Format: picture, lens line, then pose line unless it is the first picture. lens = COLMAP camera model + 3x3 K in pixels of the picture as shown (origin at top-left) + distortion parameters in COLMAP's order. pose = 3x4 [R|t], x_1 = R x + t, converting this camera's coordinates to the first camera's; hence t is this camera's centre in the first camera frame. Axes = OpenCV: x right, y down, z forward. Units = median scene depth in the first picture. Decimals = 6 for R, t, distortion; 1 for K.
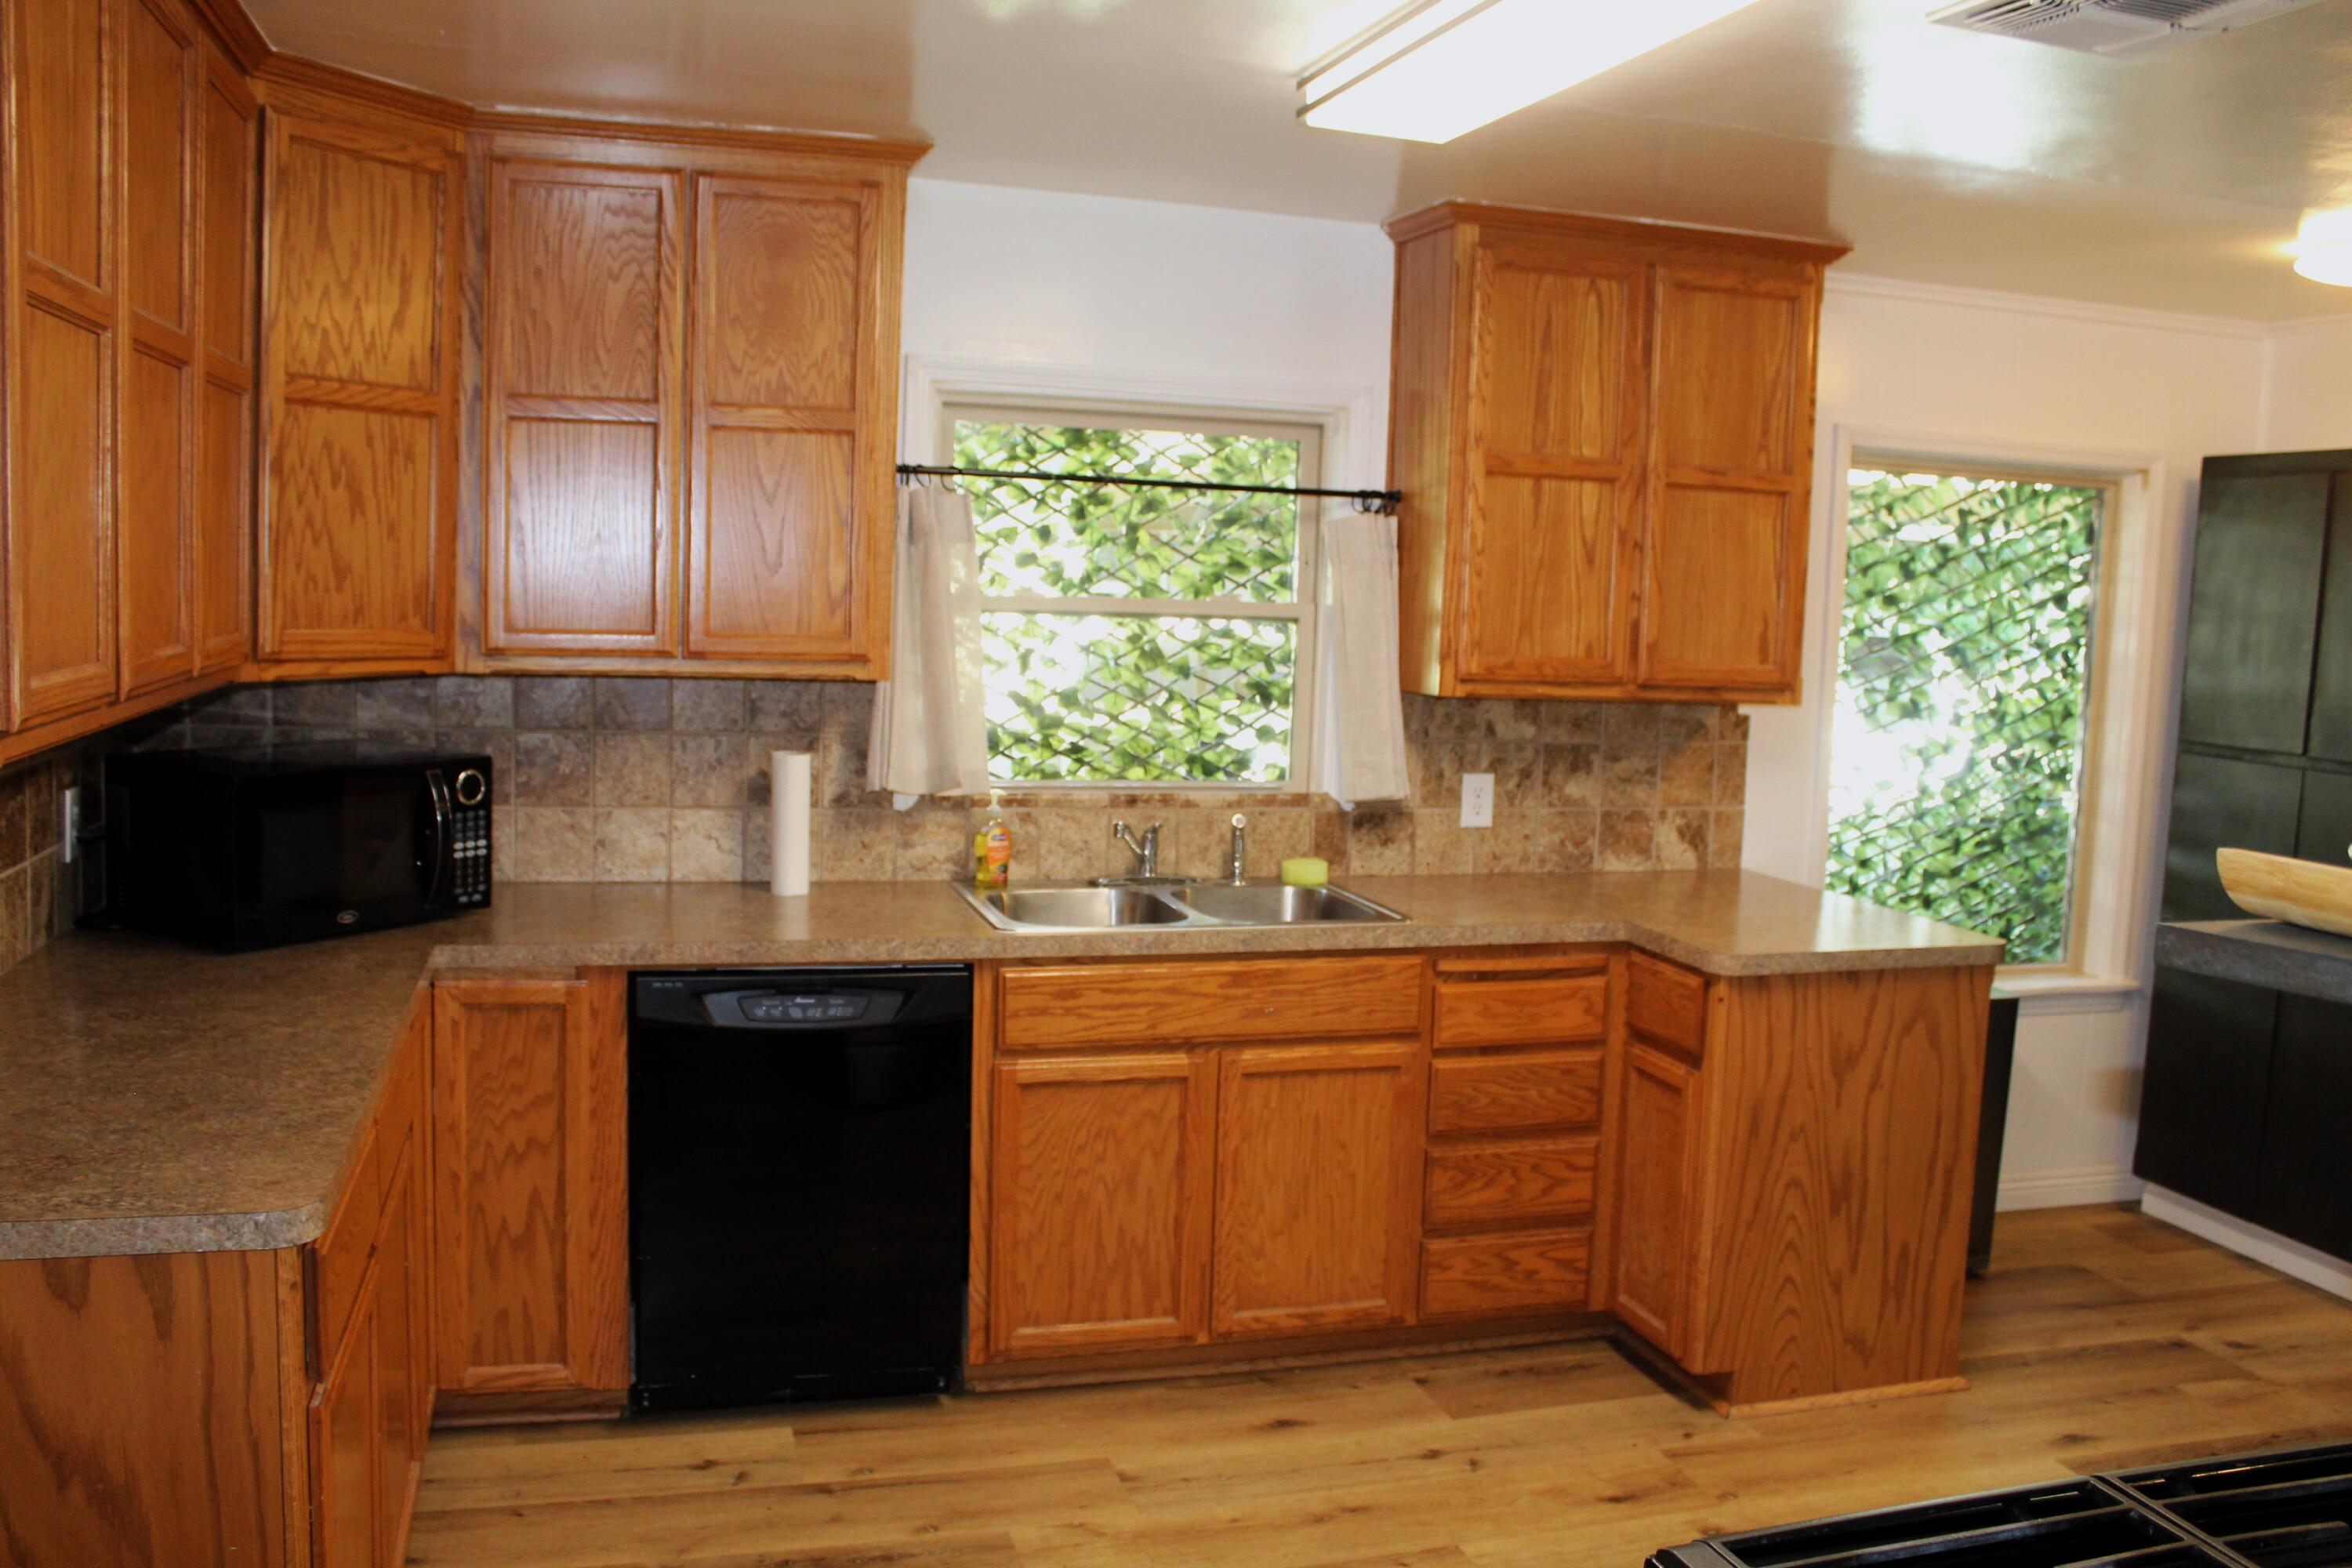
lens RADIAL K [[2003.0, 0, 1190.5], [0, 2003.0, 792.2], [0, 0, 1]] dist [-0.143034, 0.107202]
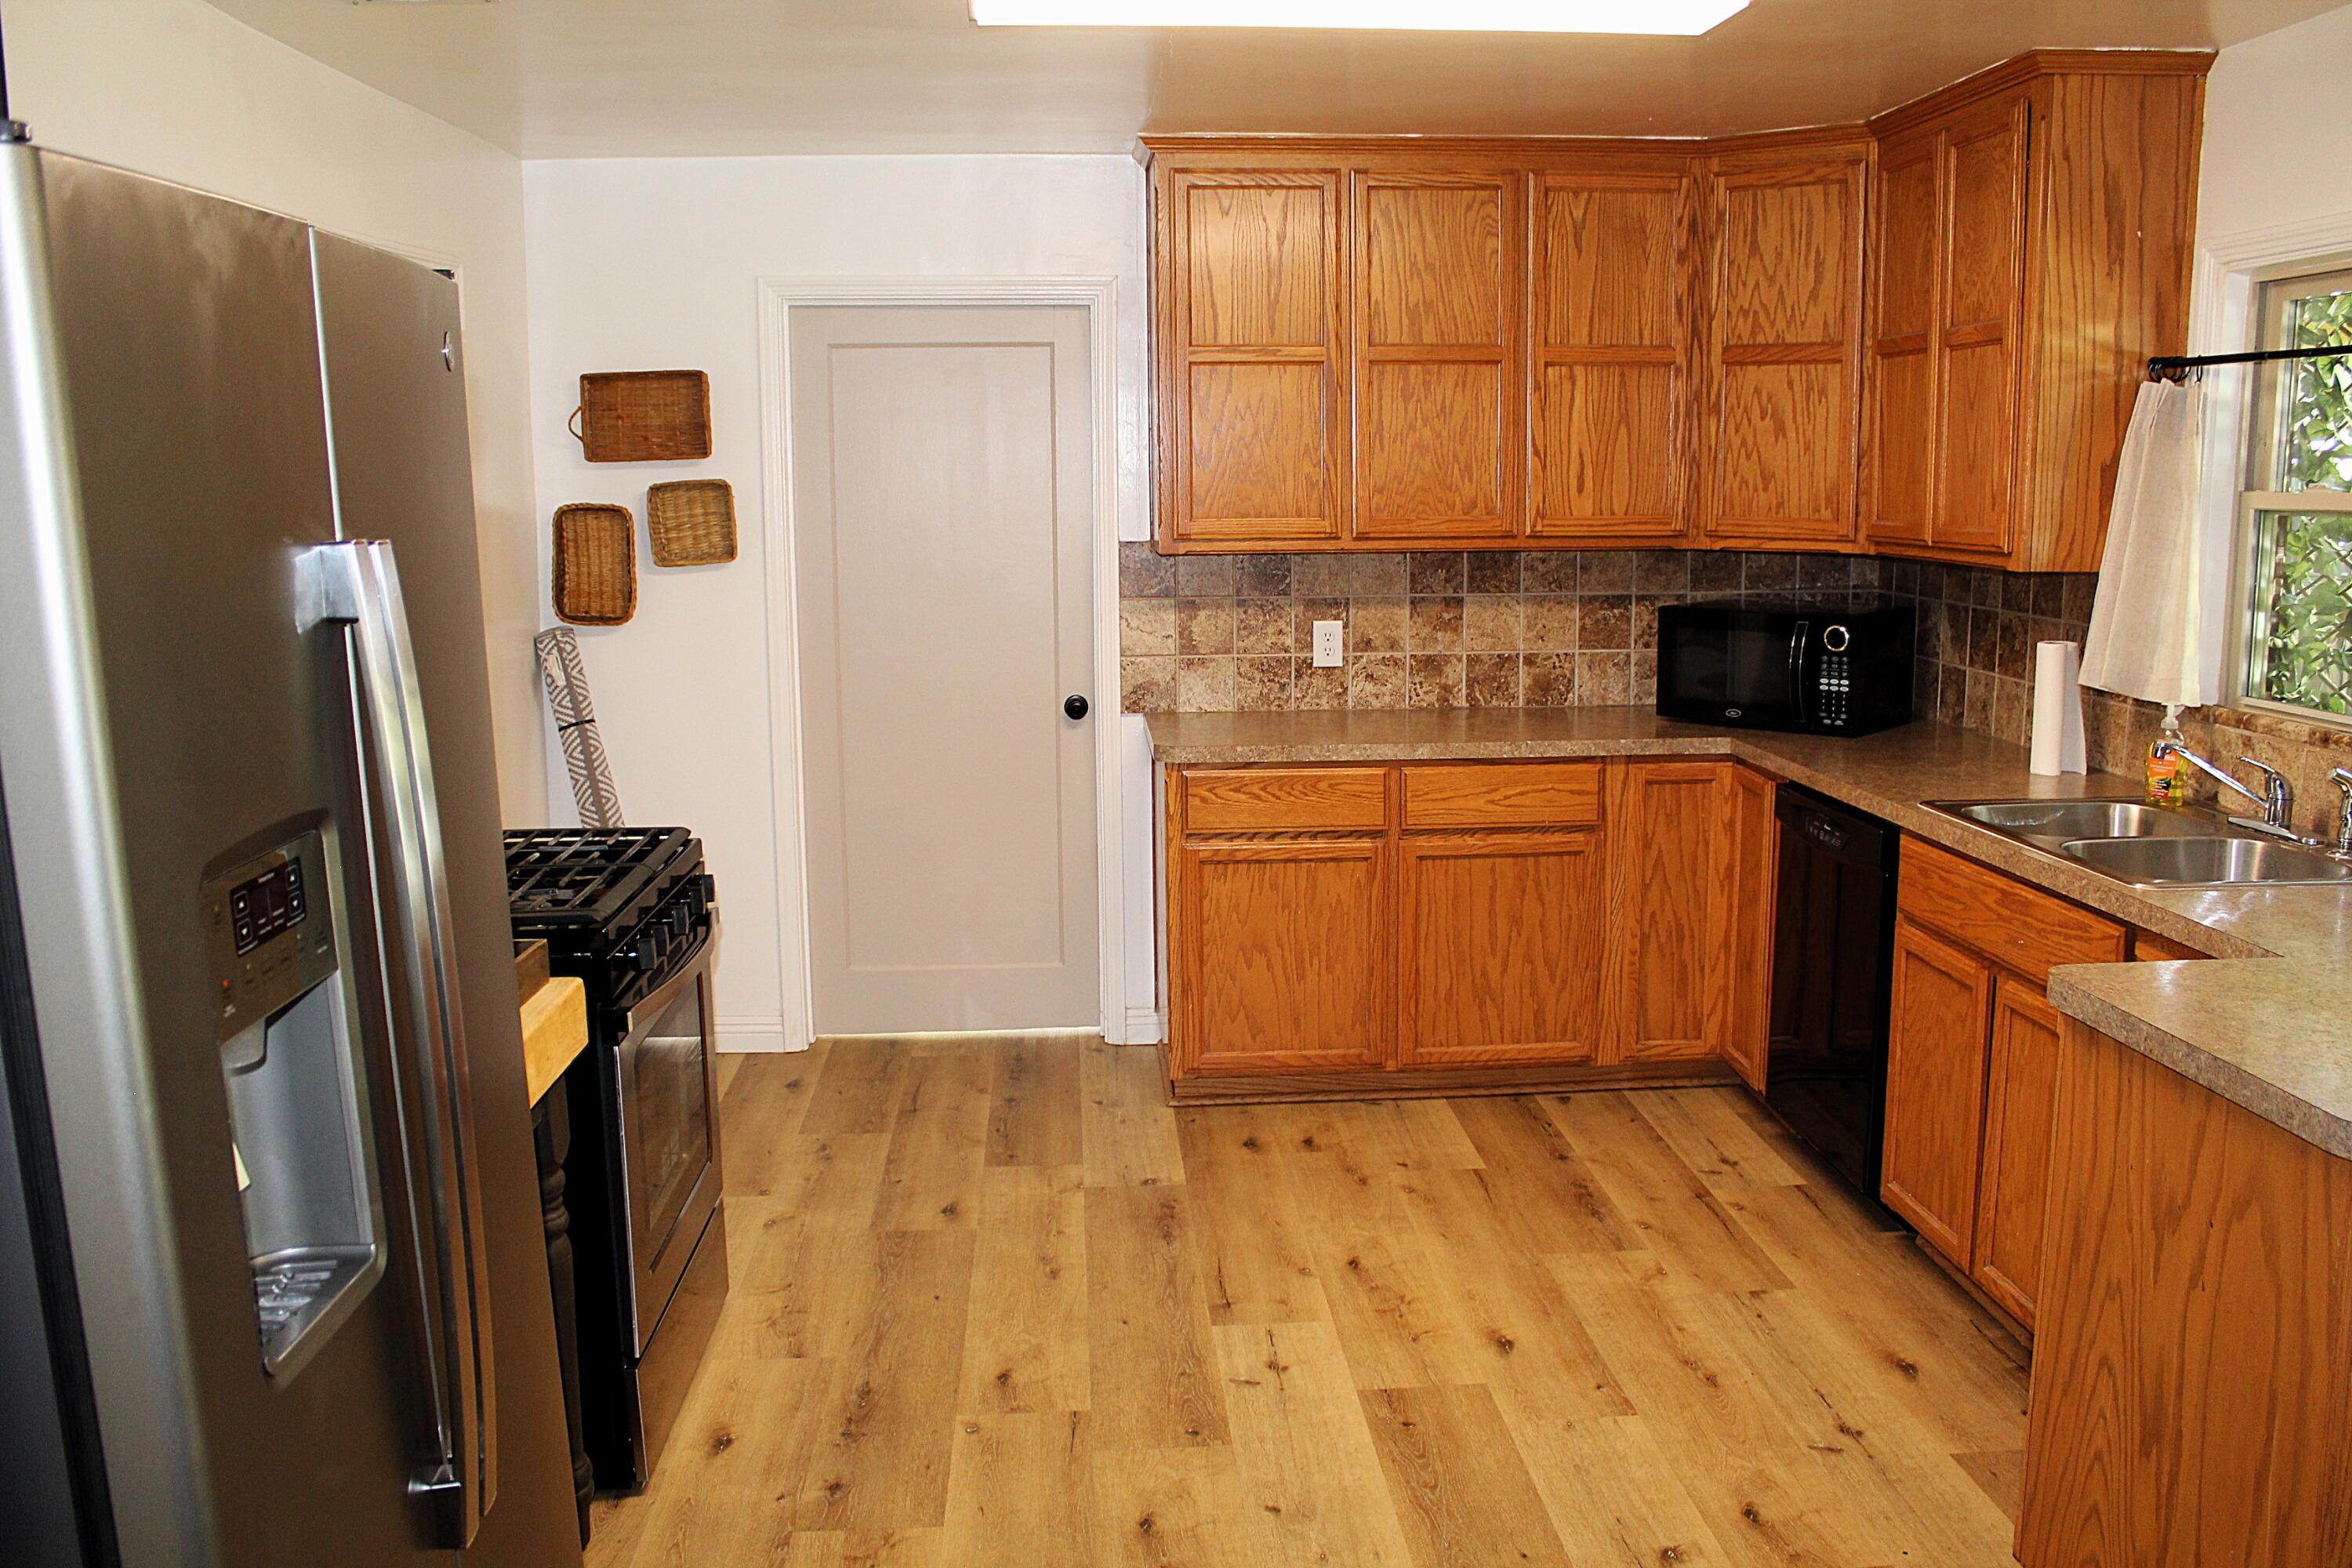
lens RADIAL K [[2003.0, 0, 1179.7], [0, 2003.0, 787.9], [0, 0, 1]] dist [-0.143034, 0.107202]
pose [[-0.233612, 0.120449, -0.964841, 0.920319], [-0.107782, 0.982974, 0.148810, -0.047728], [0.966338, 0.138757, -0.216652, 0.772847]]
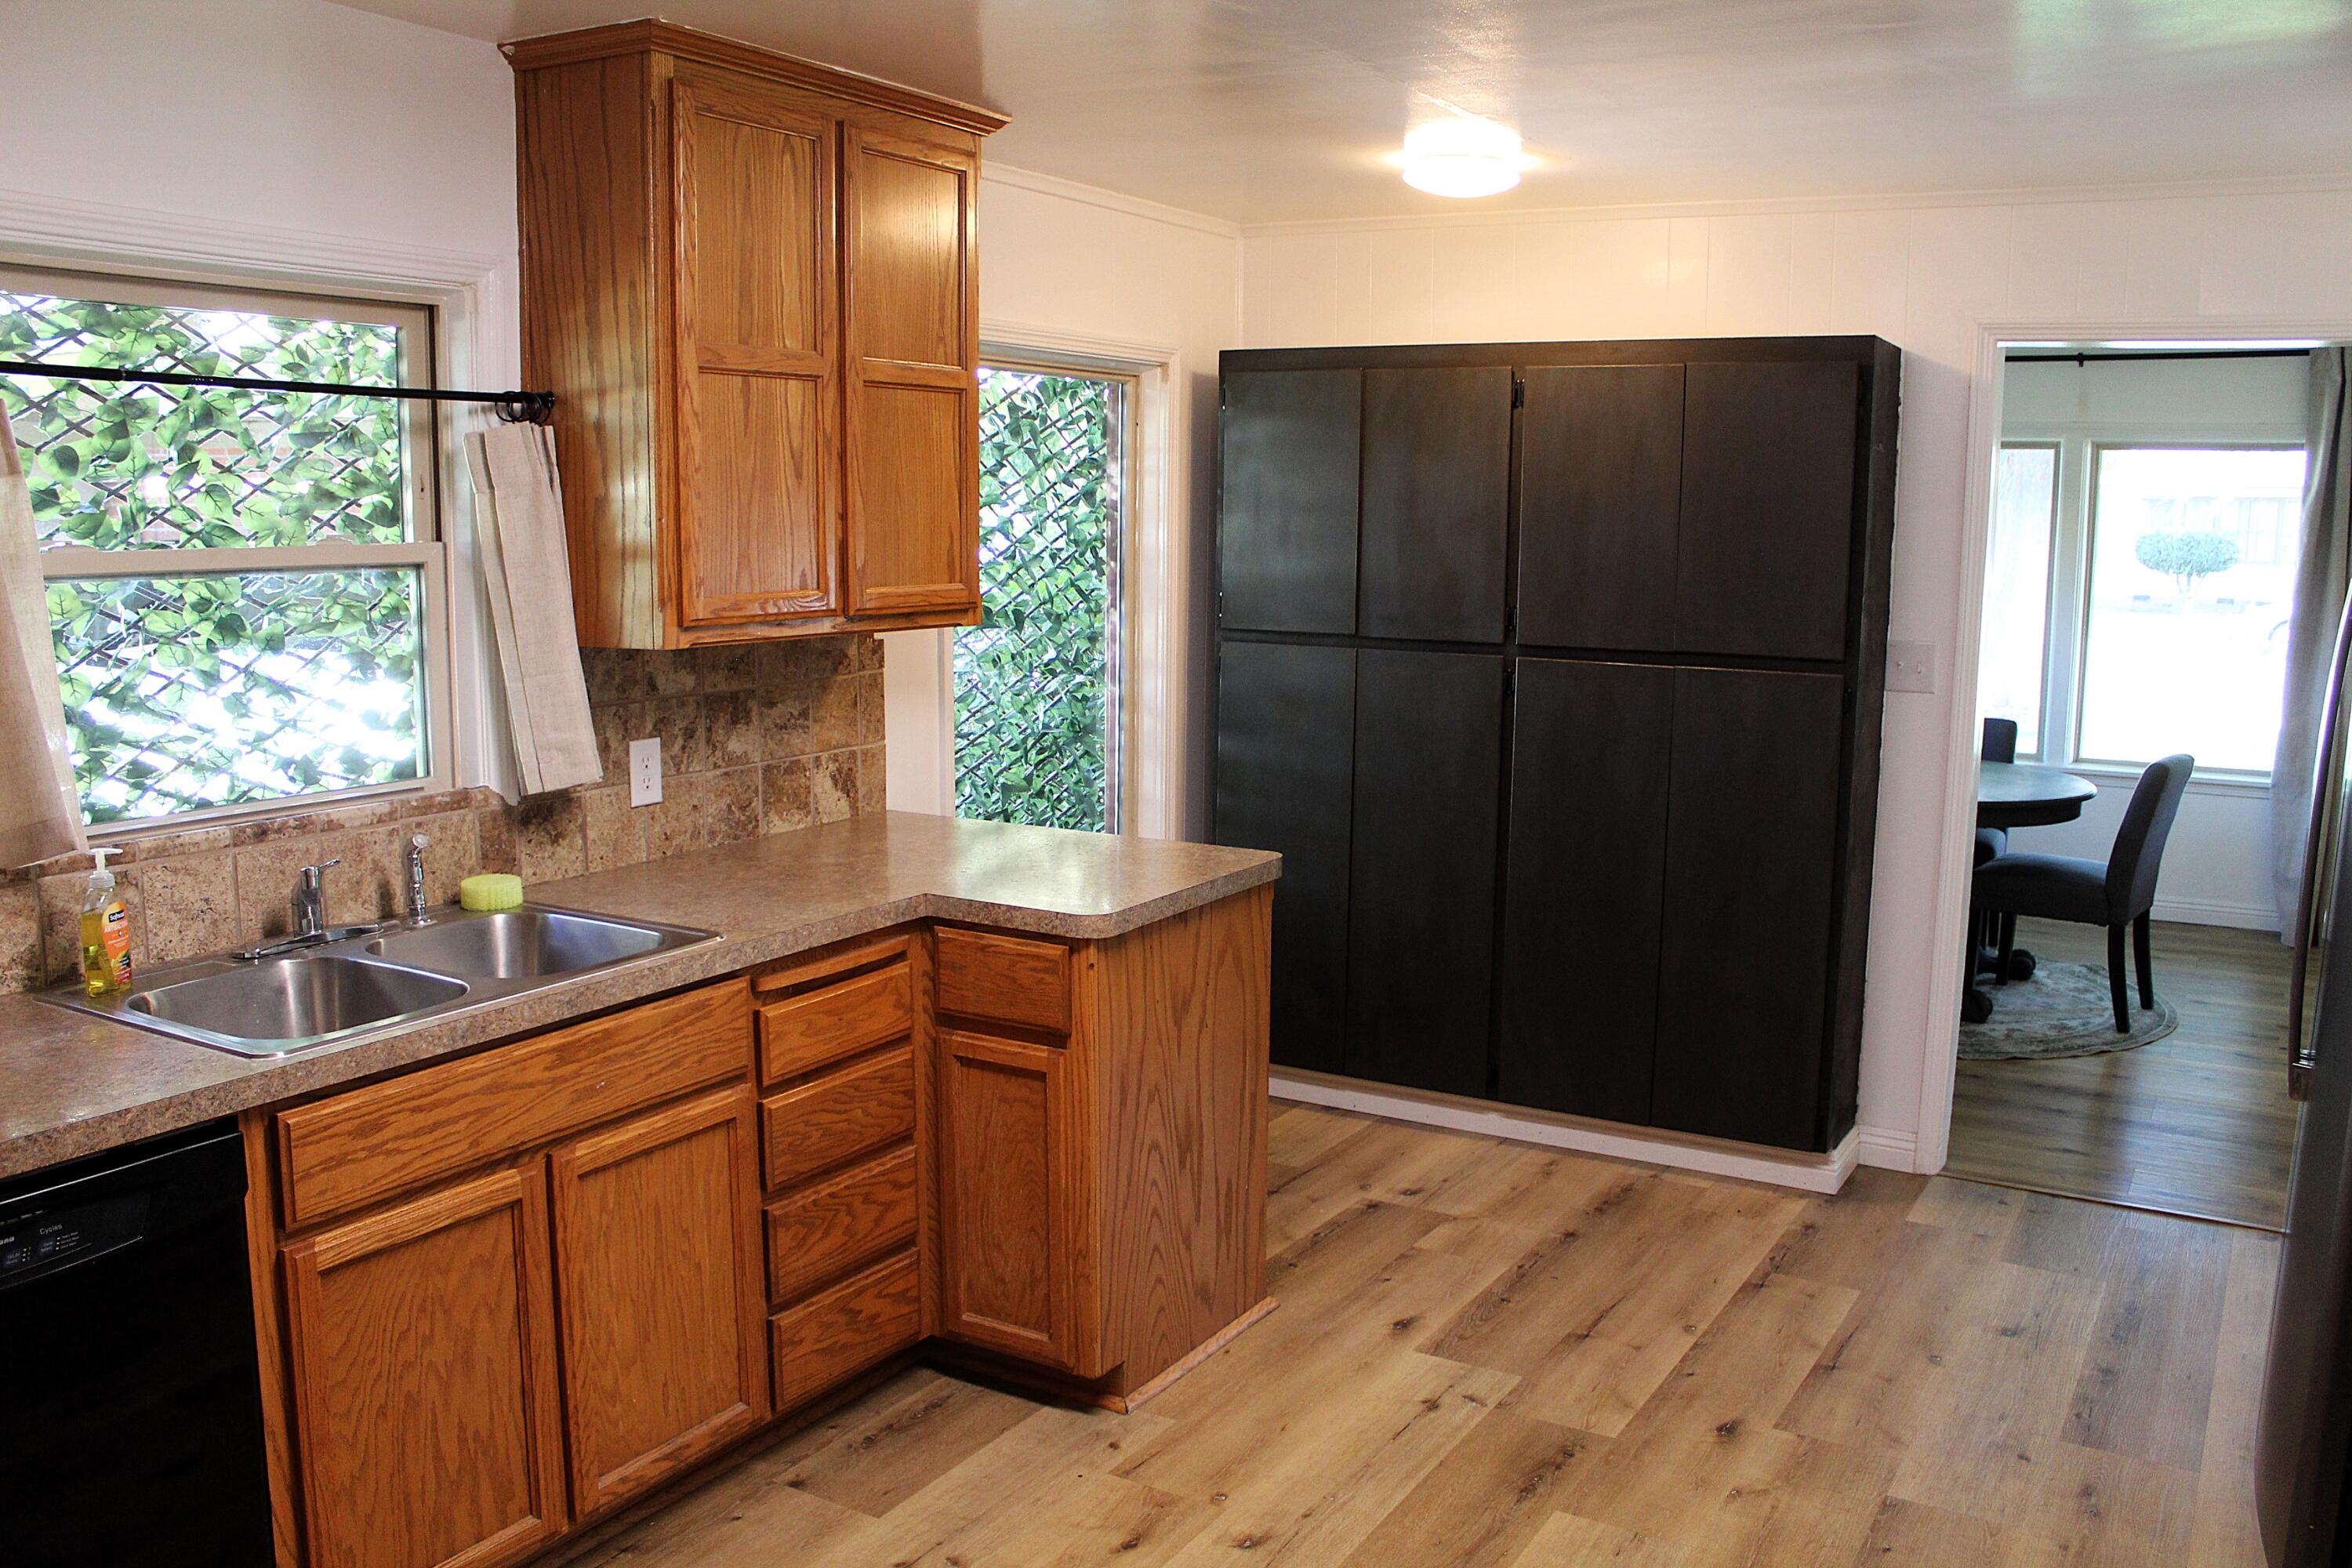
lens RADIAL K [[2003.0, 0, 1189.8], [0, 2003.0, 791.6], [0, 0, 1]] dist [-0.143034, 0.107202]
pose [[0.729252, -0.127420, 0.672276, -0.272408], [0.089724, 0.991832, 0.090659, -0.046900], [-0.678337, -0.005794, 0.734728, 0.284986]]
